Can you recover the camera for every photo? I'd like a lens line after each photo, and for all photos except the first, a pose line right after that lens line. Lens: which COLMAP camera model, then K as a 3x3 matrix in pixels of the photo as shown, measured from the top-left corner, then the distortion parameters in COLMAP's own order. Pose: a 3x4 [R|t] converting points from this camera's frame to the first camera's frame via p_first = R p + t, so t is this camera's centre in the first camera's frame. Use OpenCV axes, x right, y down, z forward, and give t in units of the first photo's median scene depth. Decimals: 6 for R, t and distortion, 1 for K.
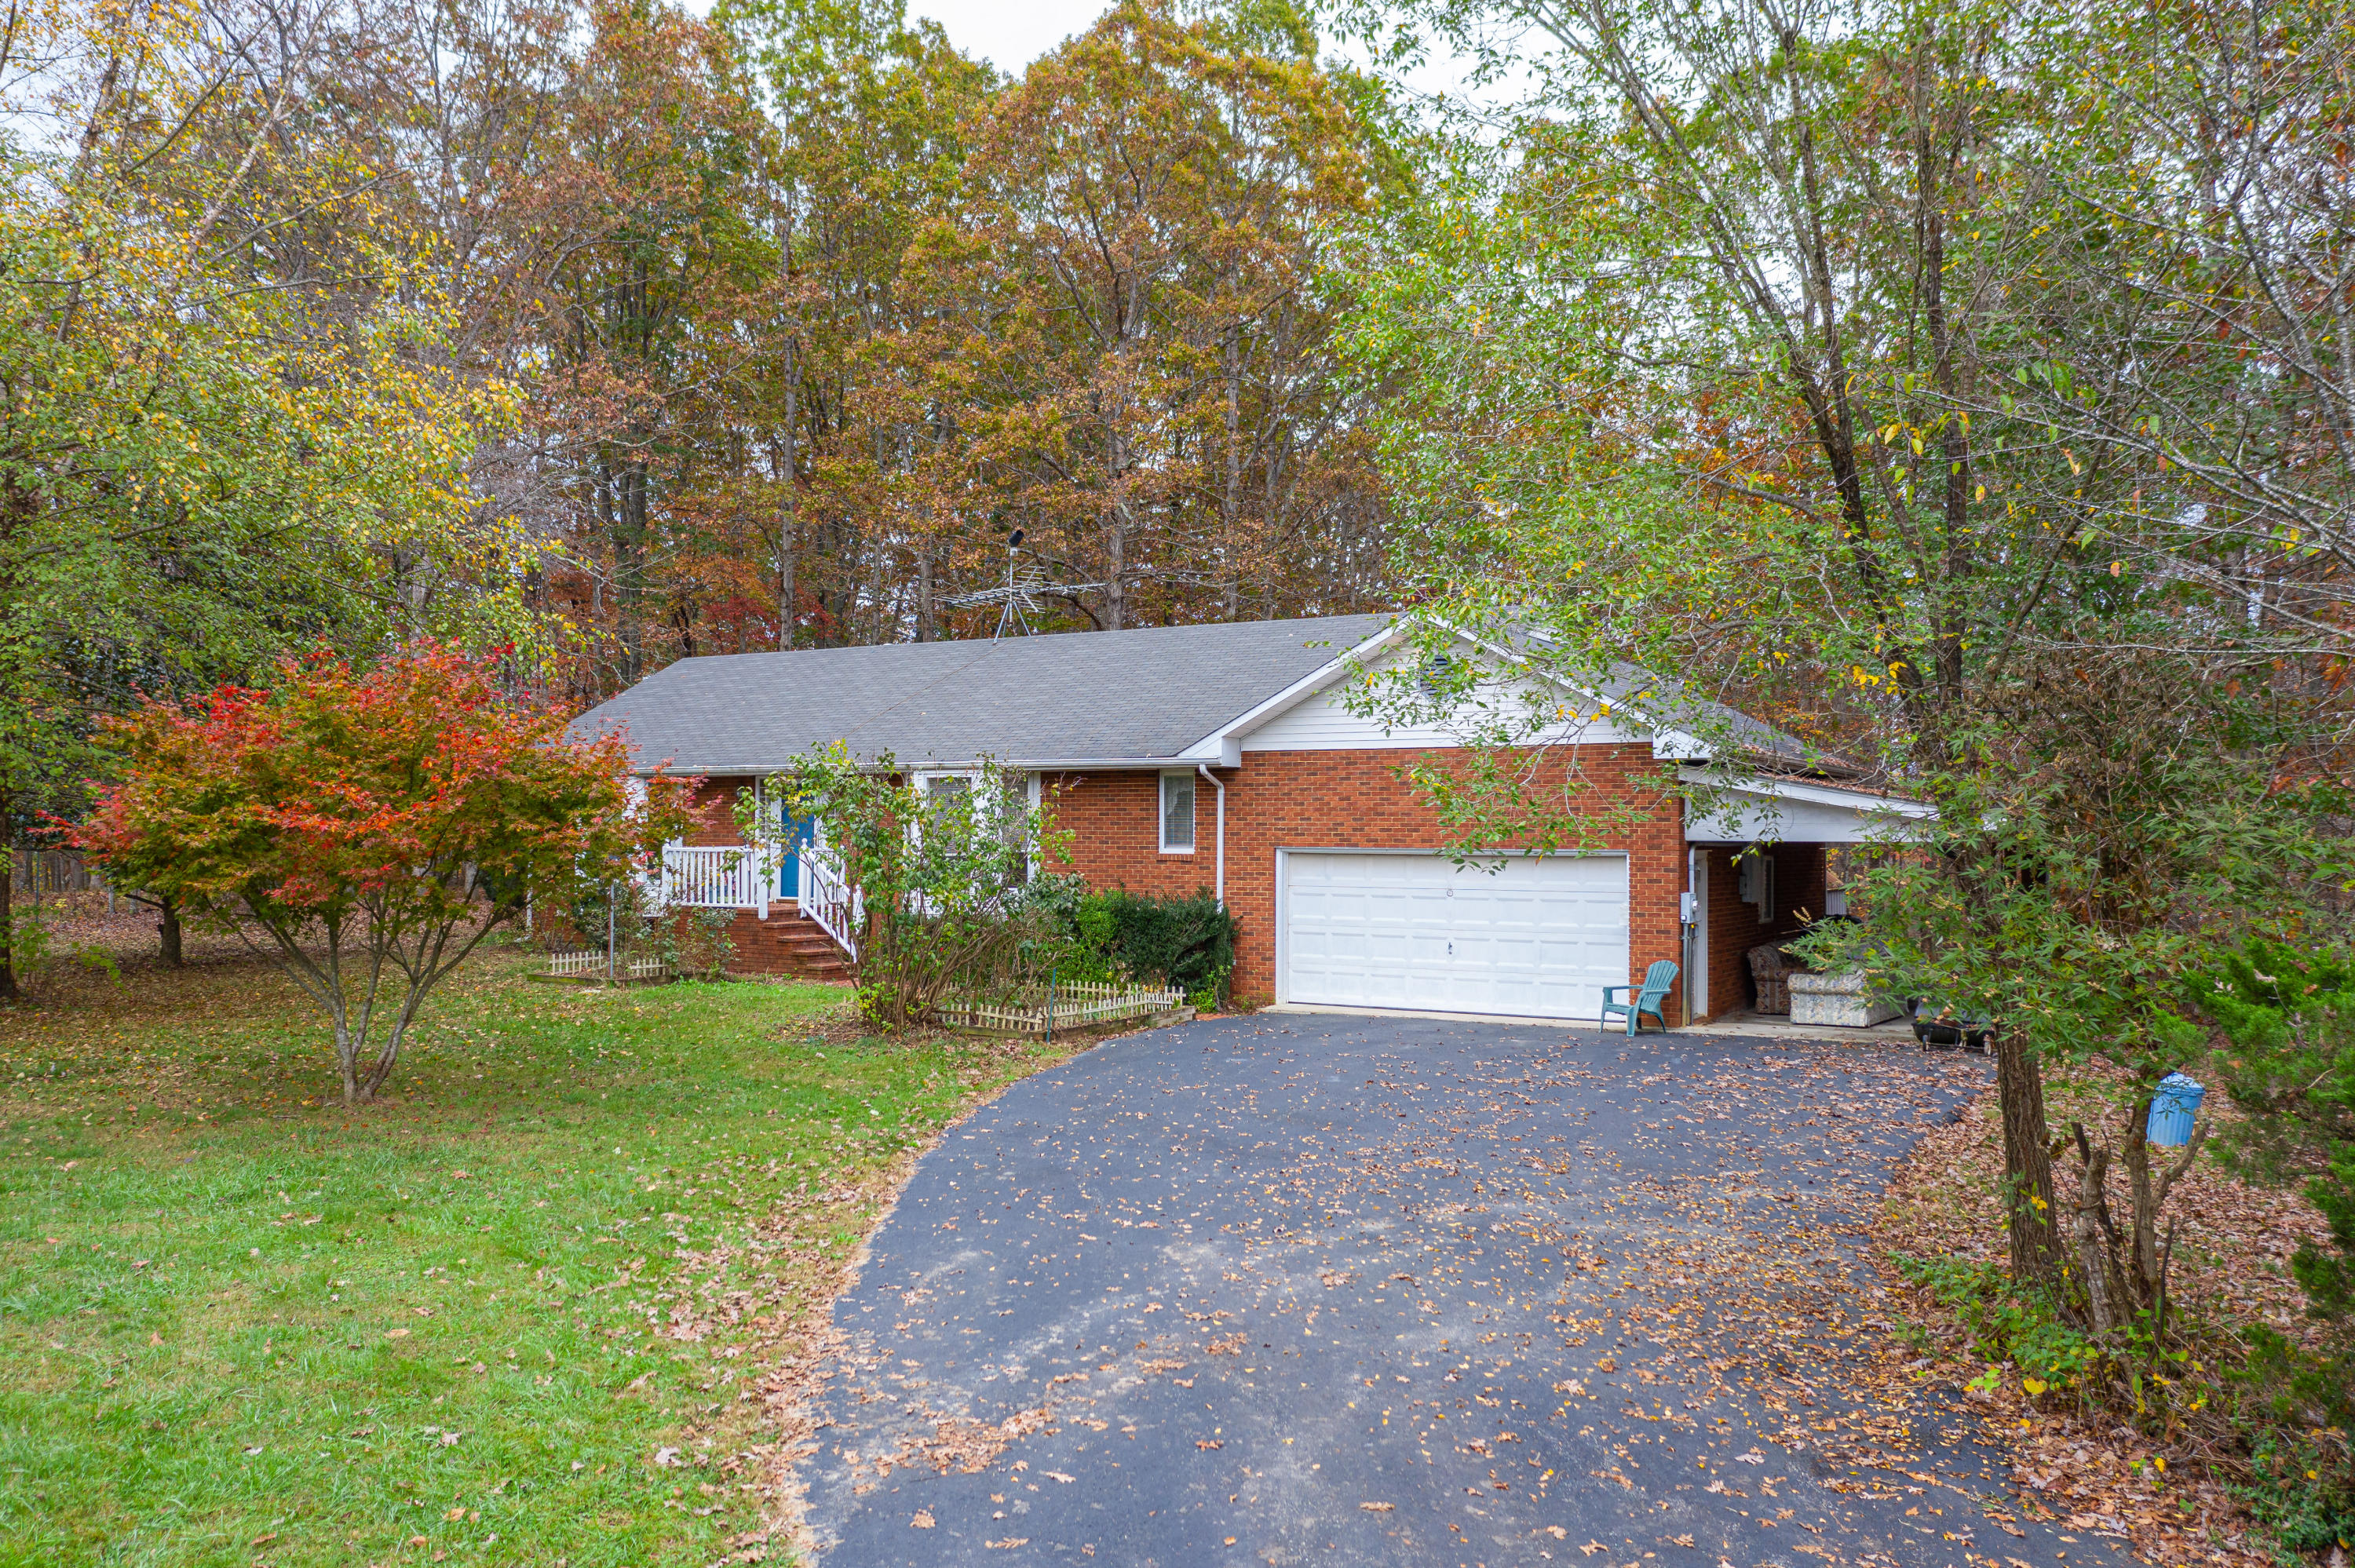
lens RADIAL K [[1902.9, 0, 1173.1], [0, 1902.9, 786.0], [0, 0, 1]] dist [0.001851, 0.001801]
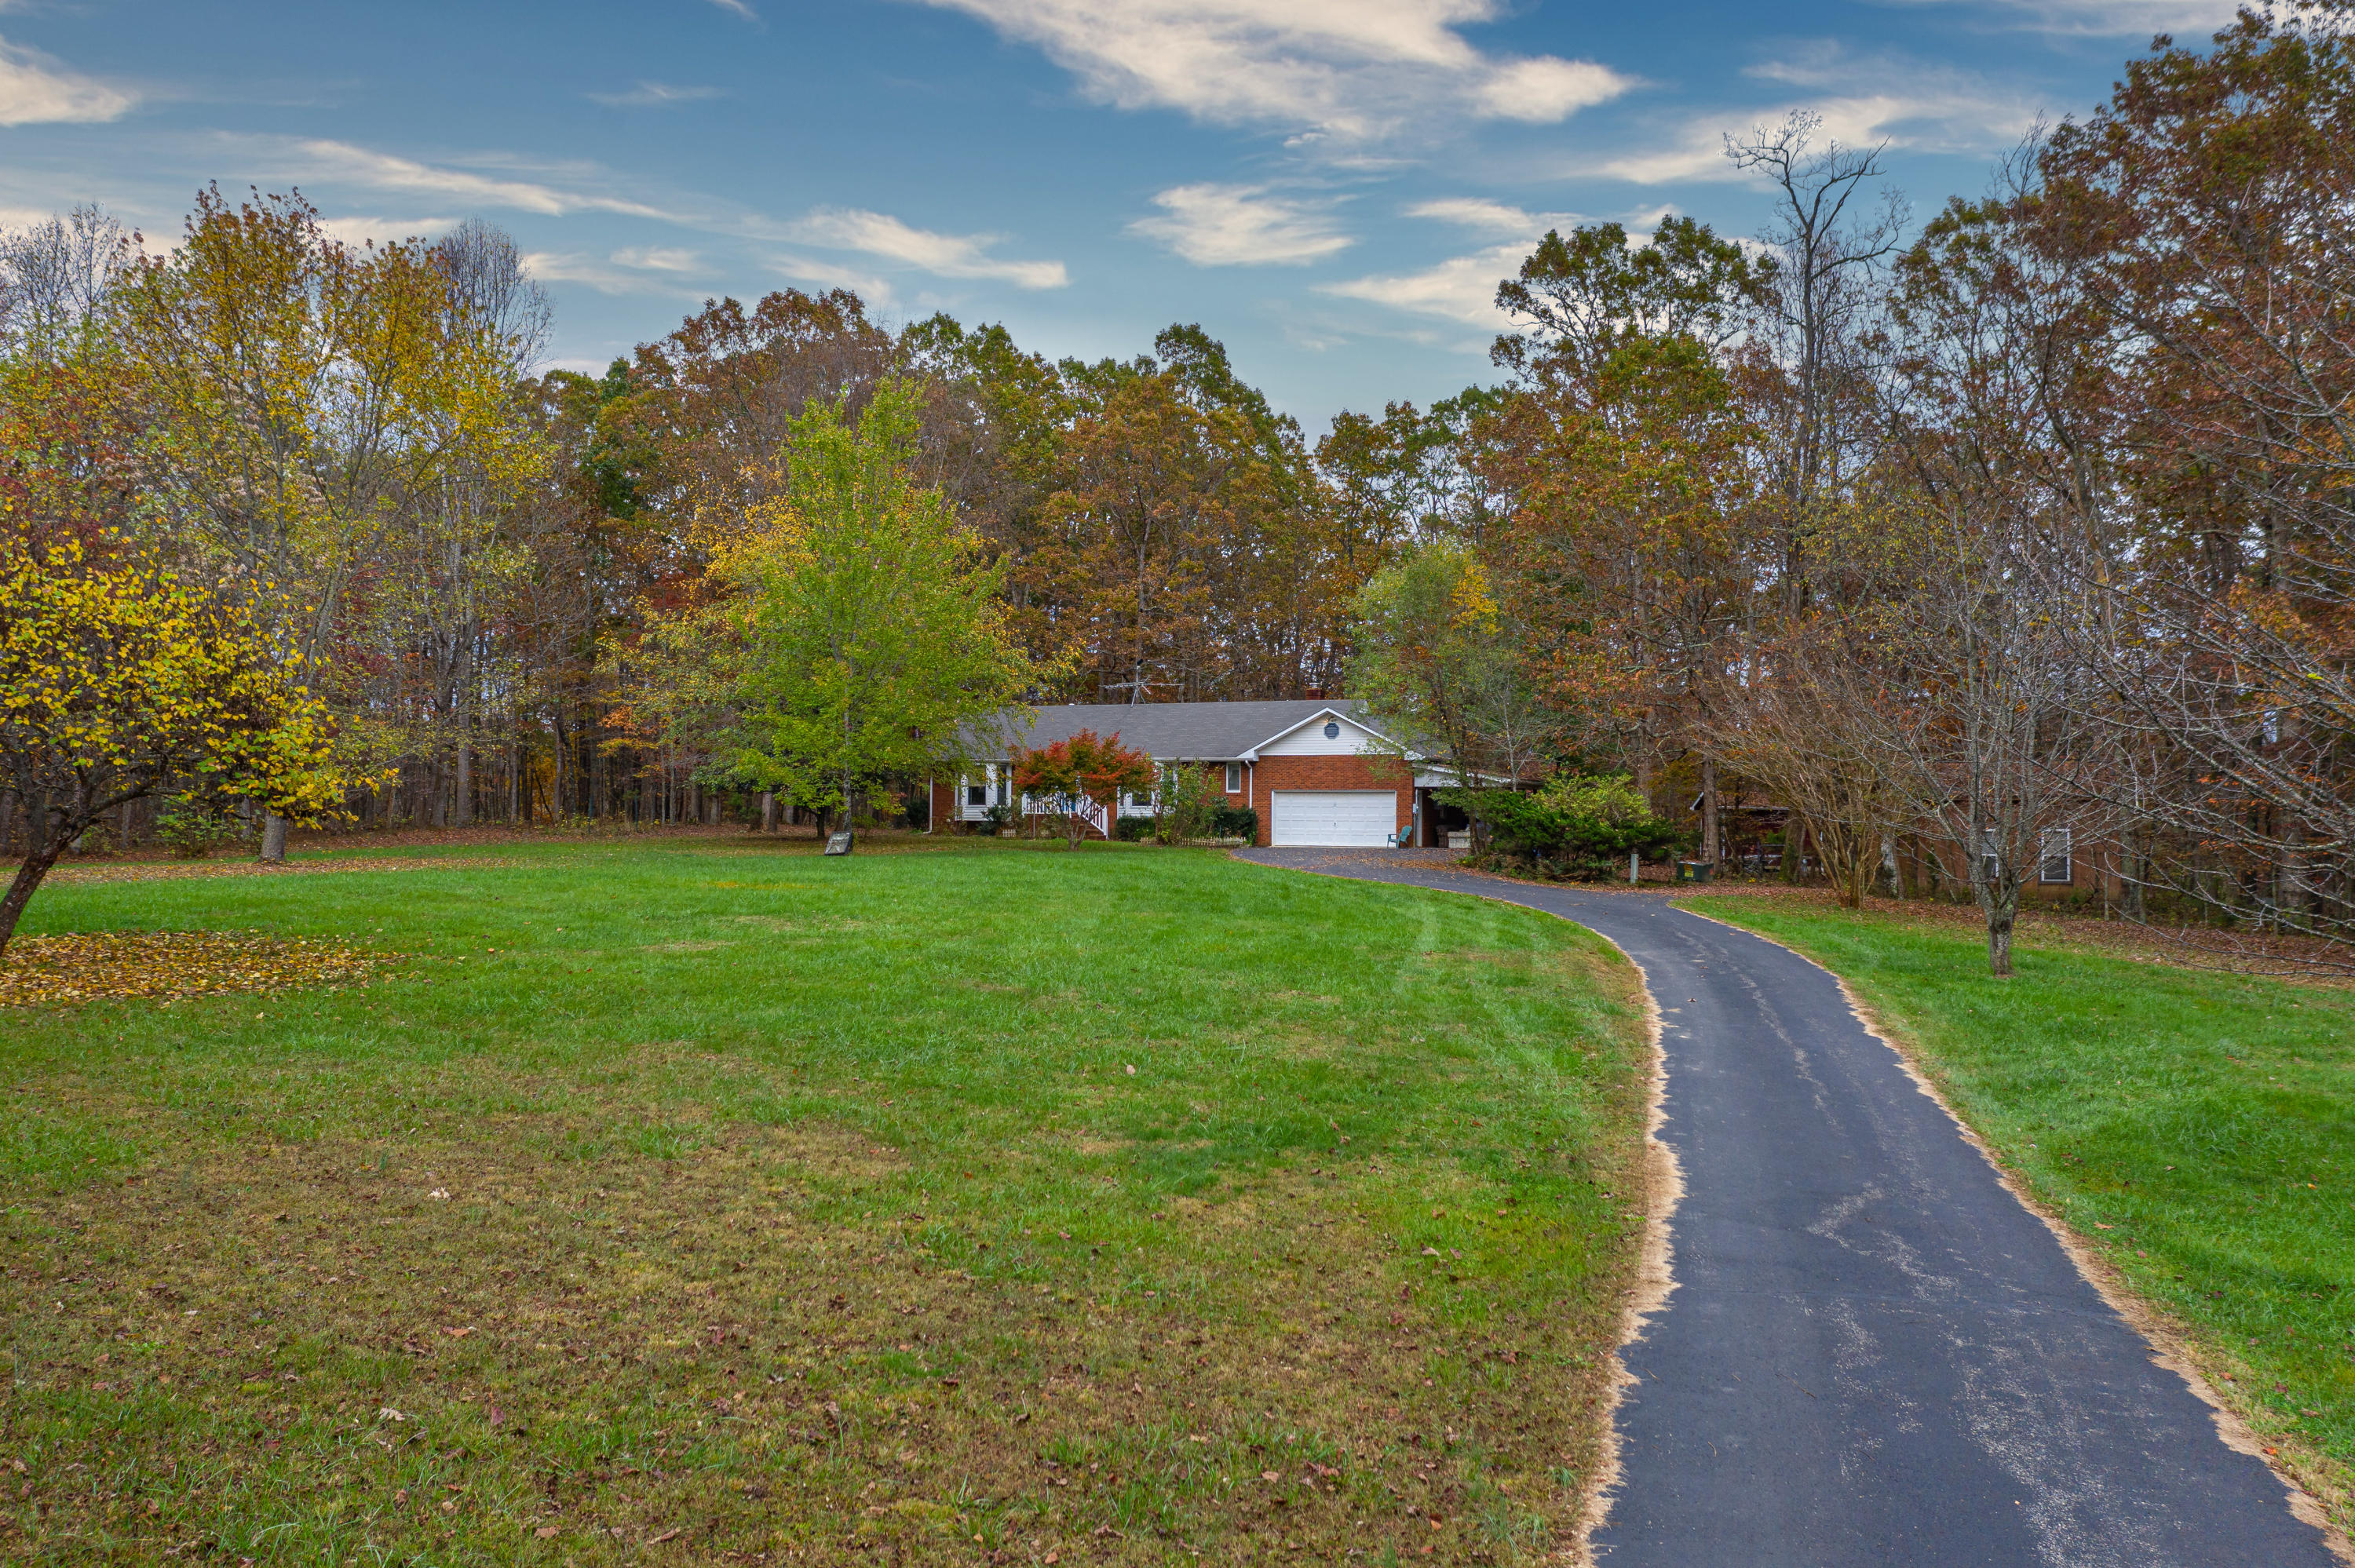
lens RADIAL K [[1902.9, 0, 1179.5], [0, 1902.9, 782.3], [0, 0, 1]] dist [0.001851, 0.001801]
pose [[0.987928, 0.000206, 0.154911, -0.523647], [-0.002751, 0.999865, 0.016211, -0.023640], [-0.154886, -0.016442, 0.987795, -1.777309]]
